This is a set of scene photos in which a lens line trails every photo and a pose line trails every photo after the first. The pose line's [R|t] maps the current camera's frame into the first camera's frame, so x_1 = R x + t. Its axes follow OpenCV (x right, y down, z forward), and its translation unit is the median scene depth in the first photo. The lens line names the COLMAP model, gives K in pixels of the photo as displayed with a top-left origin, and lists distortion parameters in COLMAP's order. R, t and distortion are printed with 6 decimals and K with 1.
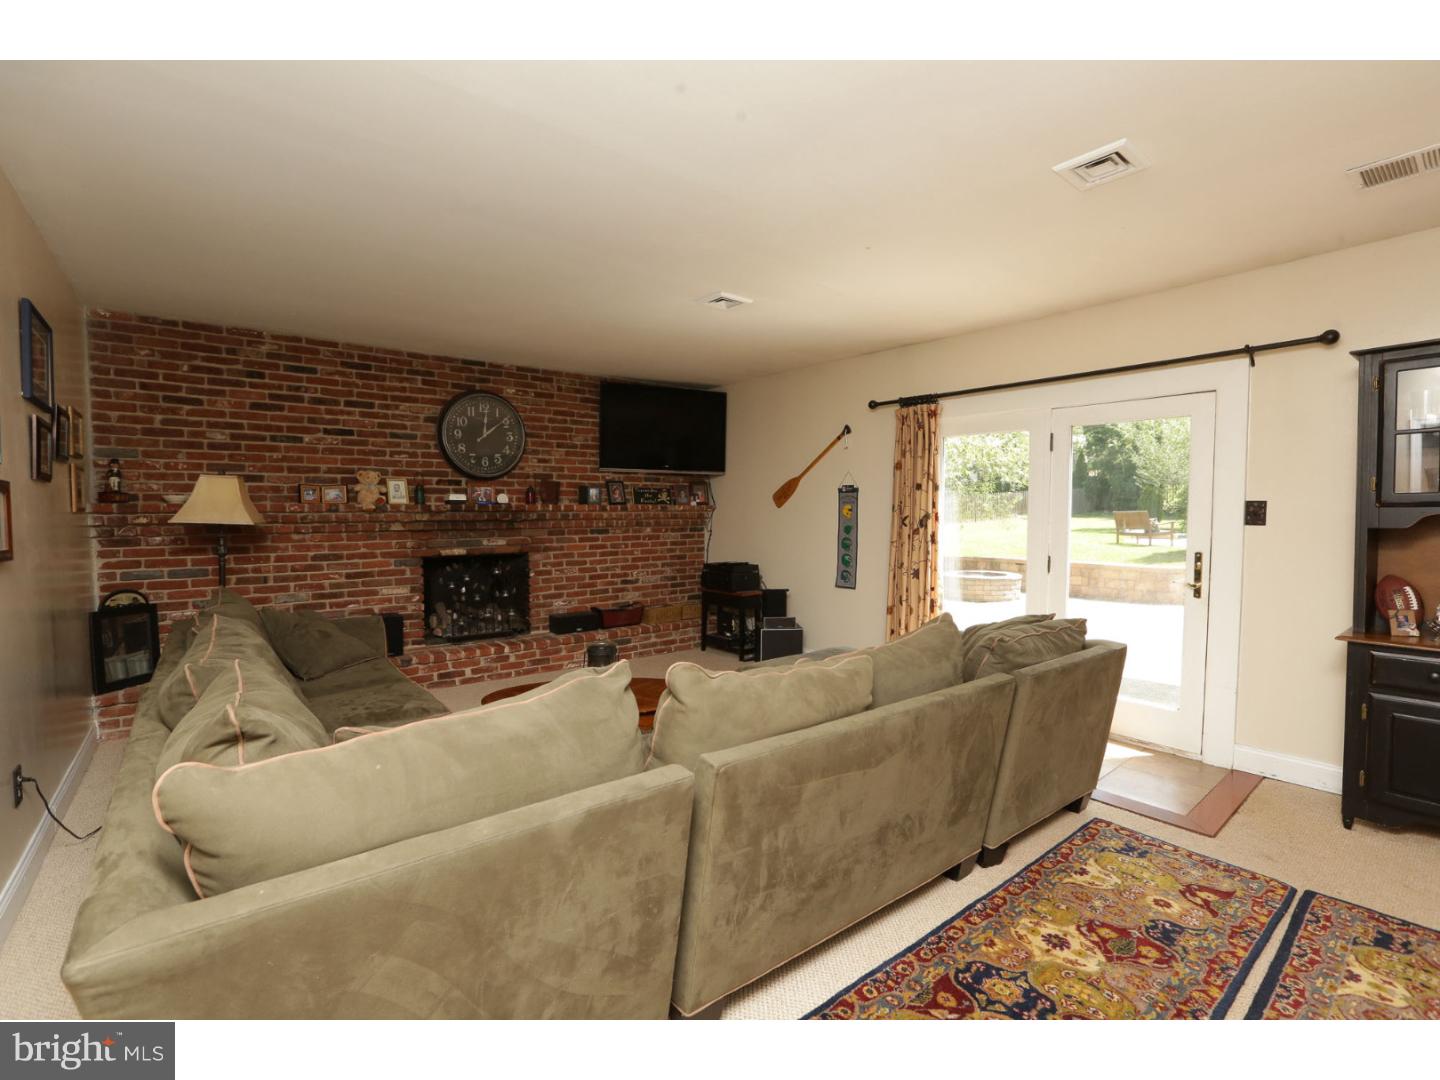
lens RADIAL K [[655.0, 0, 721.4], [0, 655.0, 540.4], [0, 0, 1]] dist [-0.056789, 0.019574]
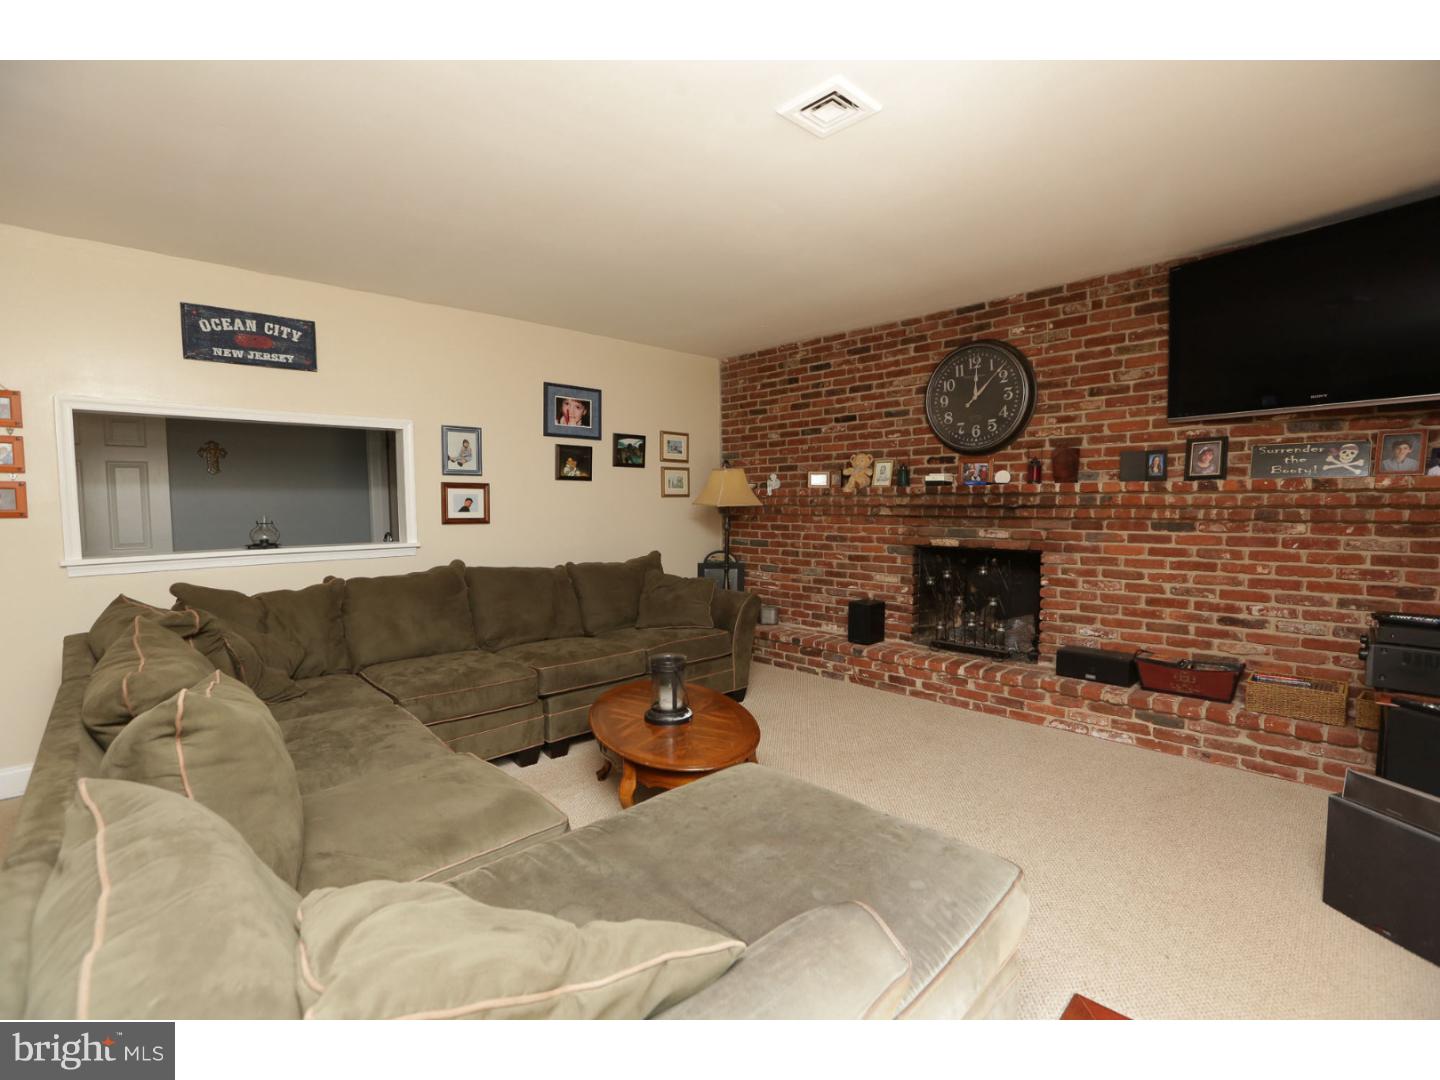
lens RADIAL K [[655.0, 0, 721.4], [0, 655.0, 540.4], [0, 0, 1]] dist [-0.056789, 0.019574]
pose [[0.100873, 0.060237, -0.993074, 0.391764], [-0.035889, 0.997736, 0.056874, -0.022161], [0.994252, 0.029903, 0.102806, 0.611365]]
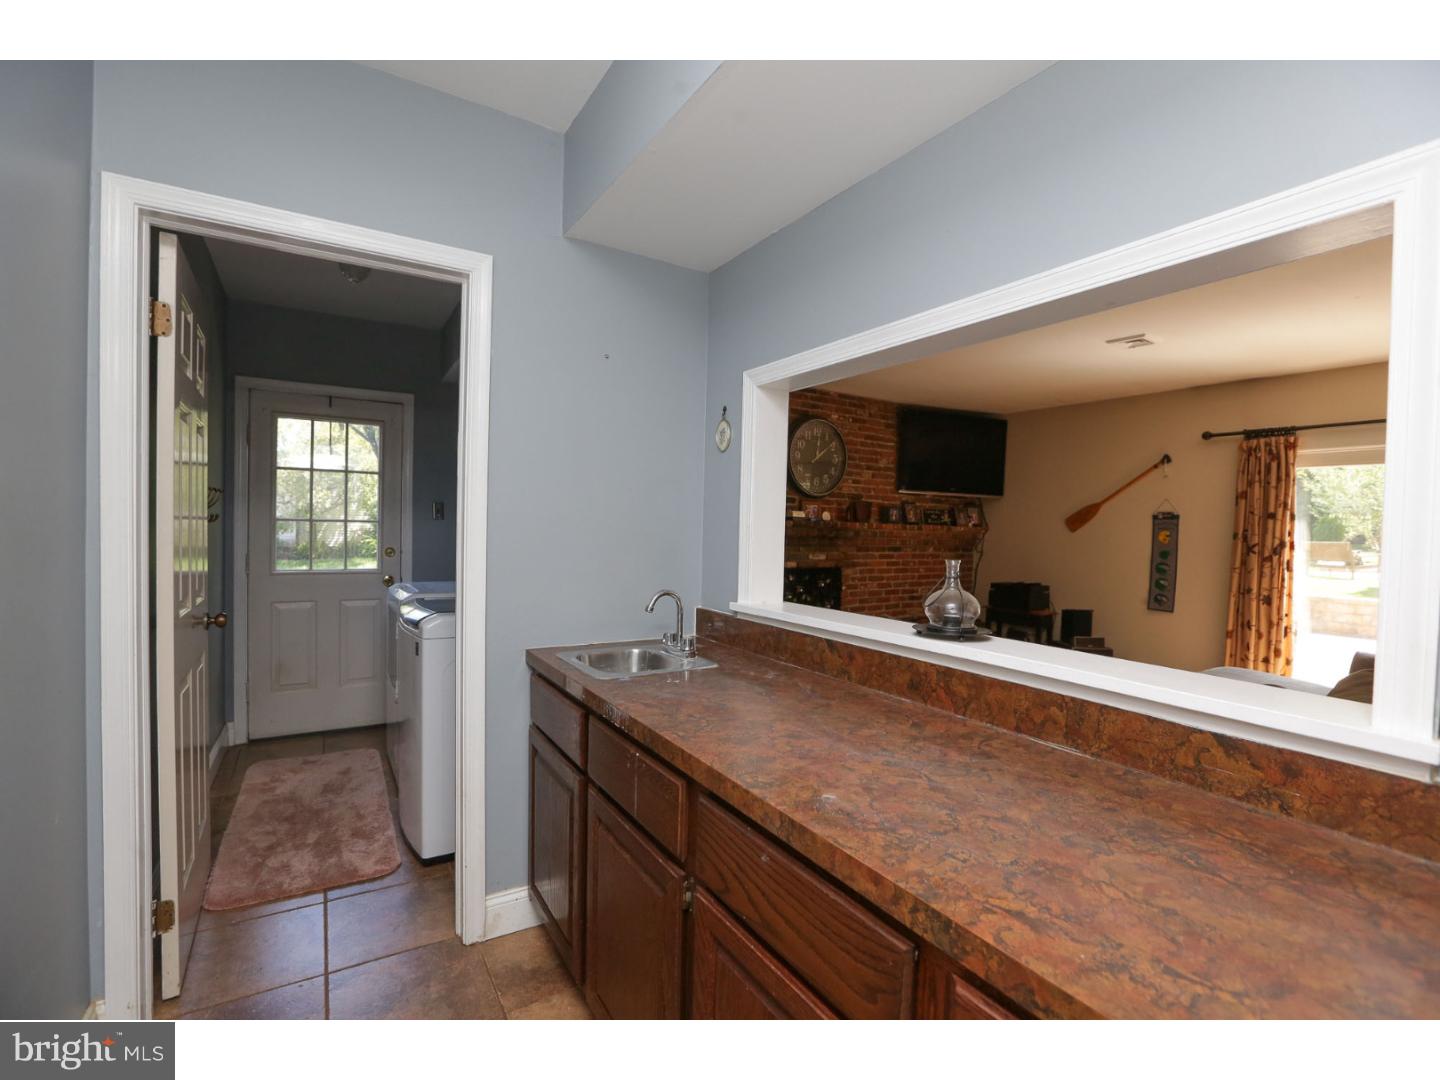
lens RADIAL K [[655.0, 0, 721.4], [0, 655.0, 540.4], [0, 0, 1]] dist [-0.056789, 0.019574]
pose [[0.992211, 0.027873, -0.121409, -0.382516], [-0.031030, 0.999226, -0.024188, 0.006964], [0.120641, 0.027767, 0.992308, -0.090883]]
